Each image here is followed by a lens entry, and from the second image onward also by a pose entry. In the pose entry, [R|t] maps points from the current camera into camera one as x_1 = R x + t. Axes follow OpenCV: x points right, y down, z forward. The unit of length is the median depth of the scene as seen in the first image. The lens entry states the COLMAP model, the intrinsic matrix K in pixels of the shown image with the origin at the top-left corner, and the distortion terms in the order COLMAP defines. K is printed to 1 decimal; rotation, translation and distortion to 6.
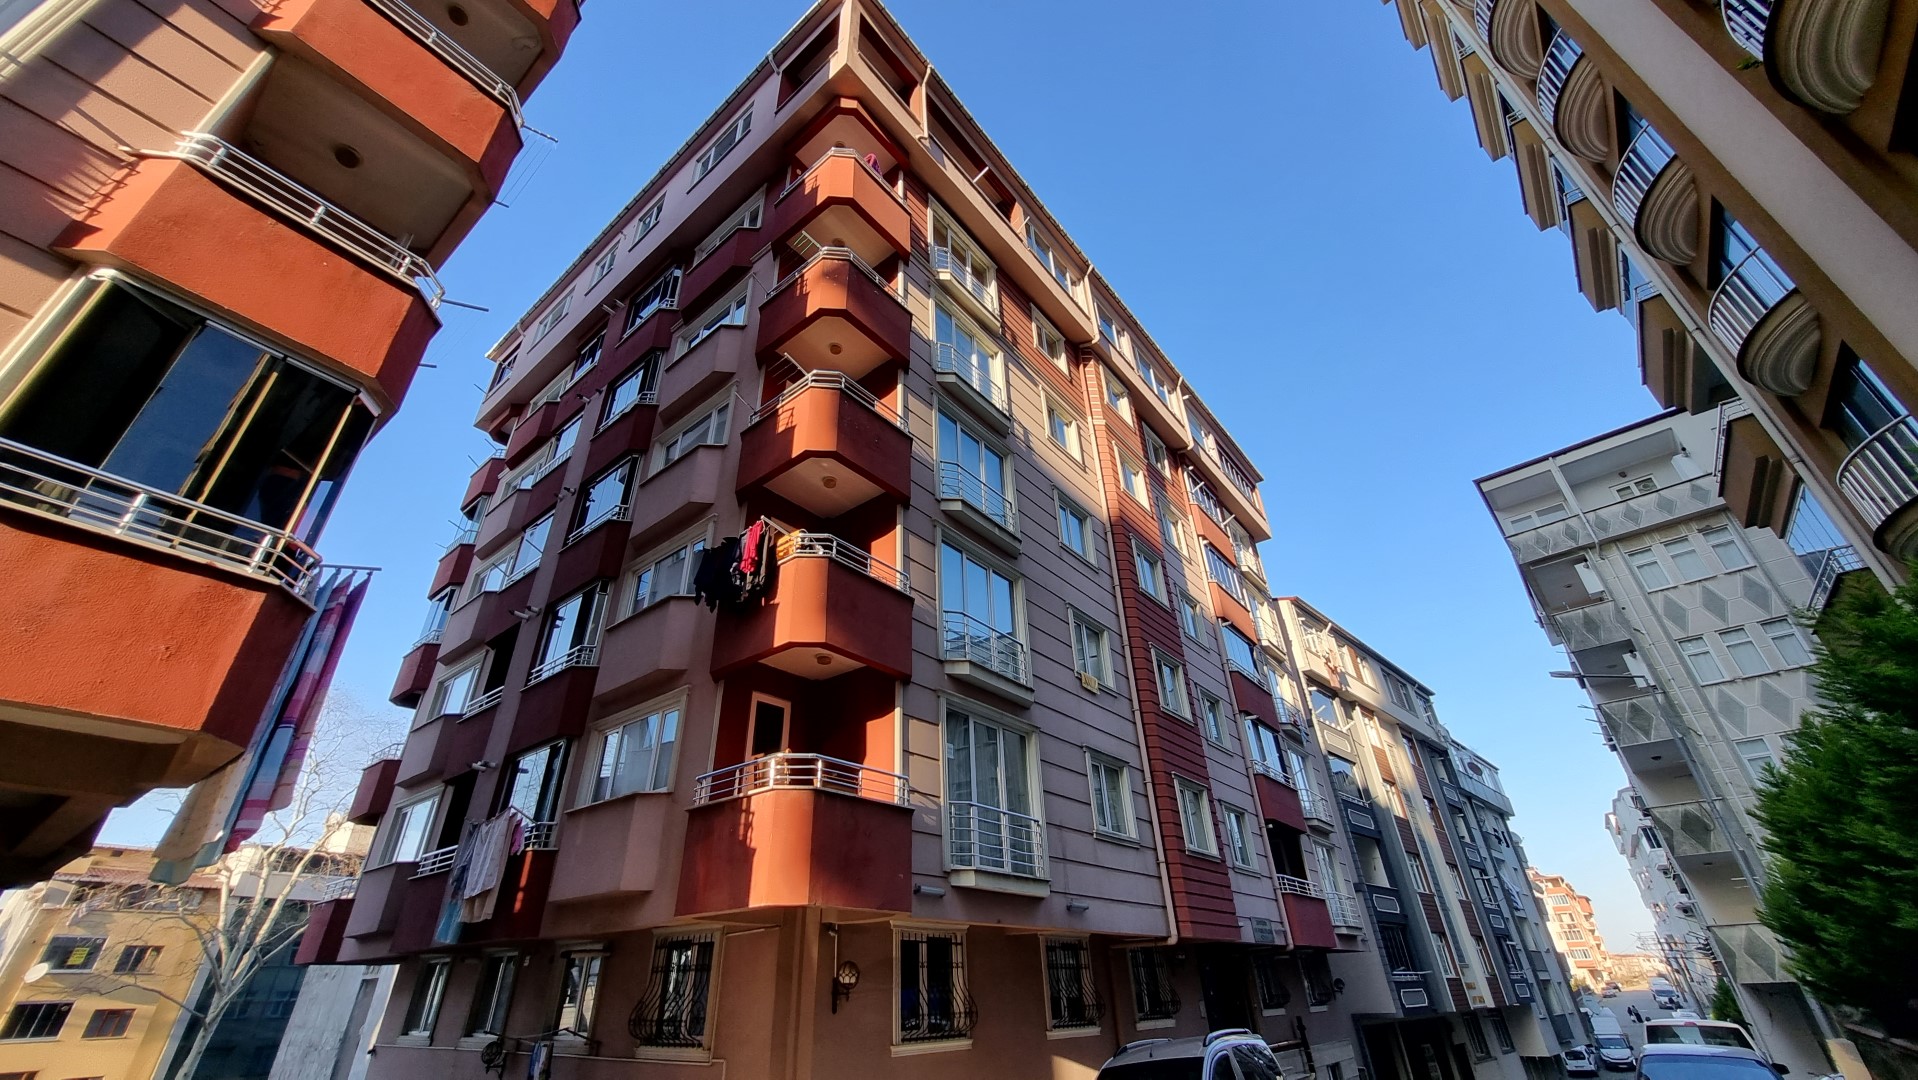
lens RADIAL K [[752.3, 0, 929.9], [0, 752.3, 532.0], [0, 0, 1]] dist [0.001008, 0.000098]
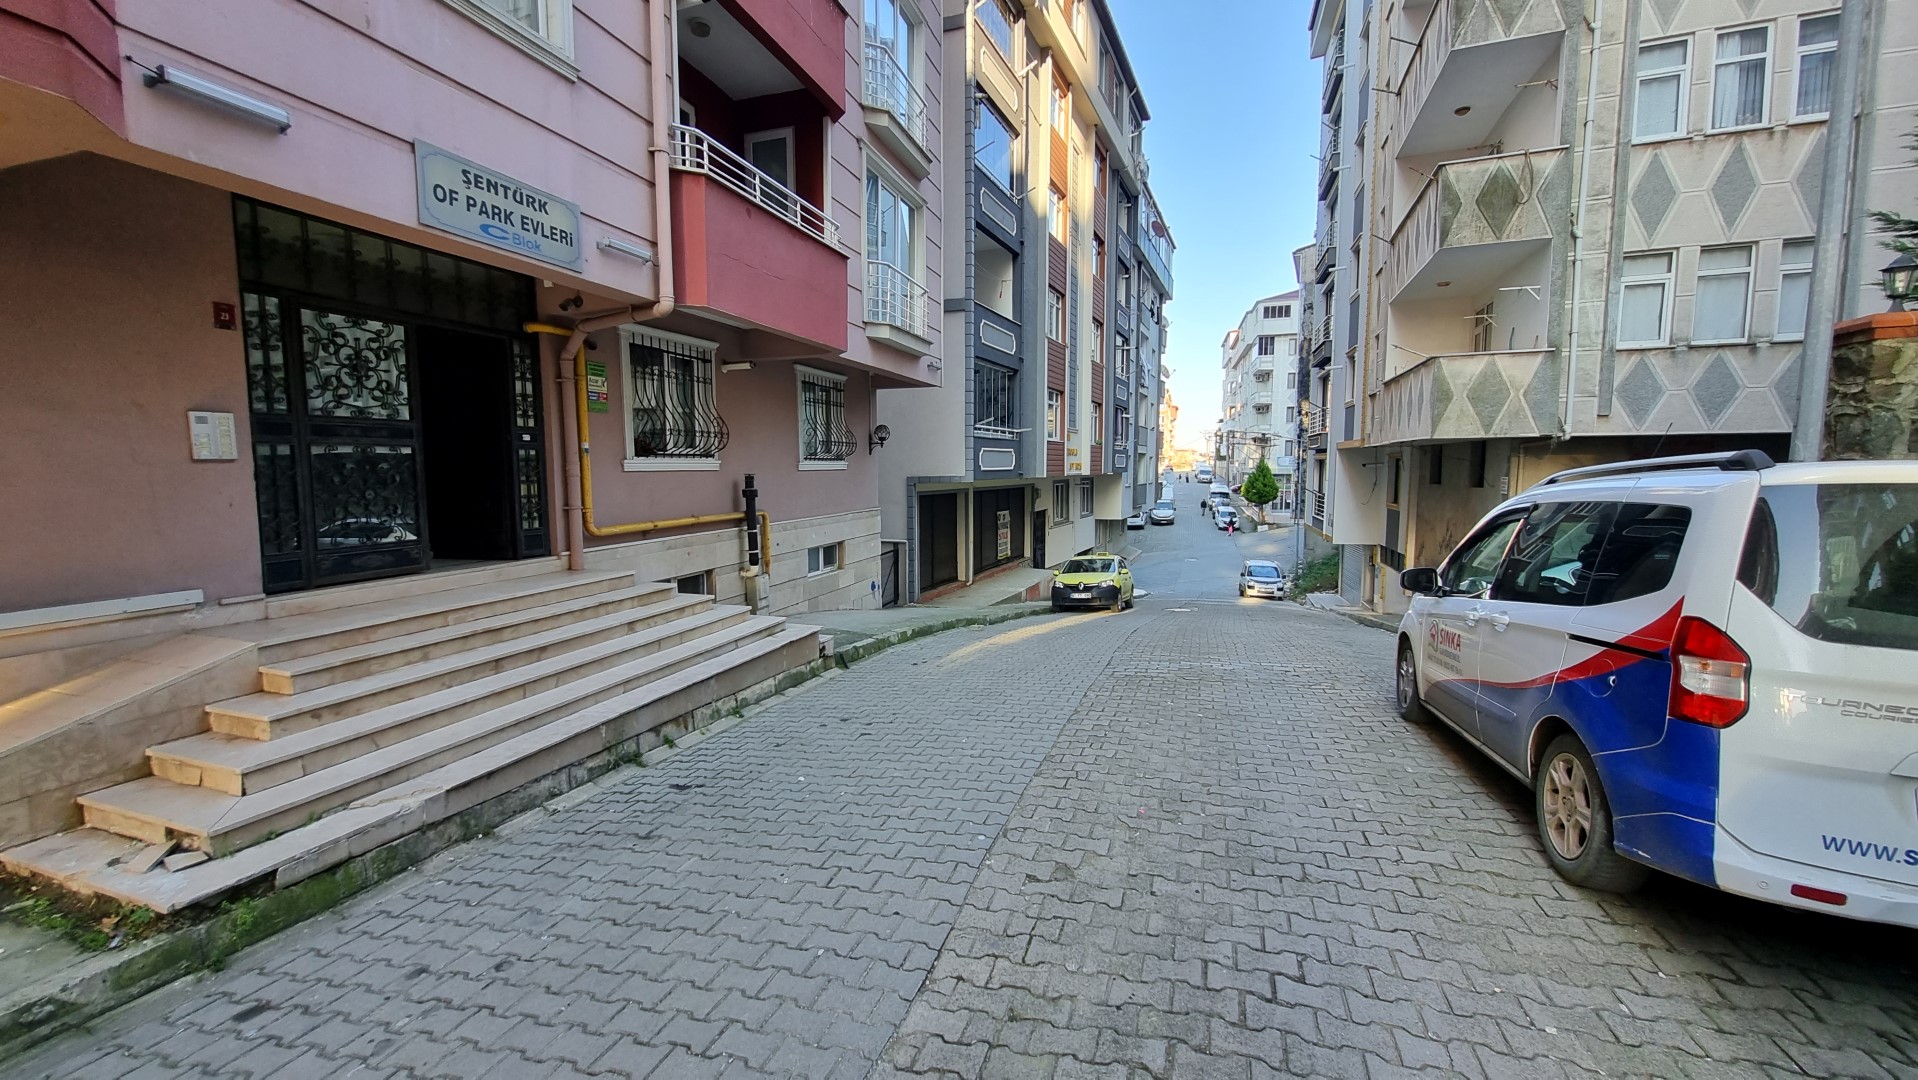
lens RADIAL K [[752.3, 0, 929.9], [0, 752.3, 532.0], [0, 0, 1]] dist [0.001008, 0.000098]
pose [[0.935163, -0.016818, 0.353819, 0.245070], [-0.195192, 0.809065, 0.554359, 0.216931], [-0.295586, -0.587479, 0.753325, 0.327999]]
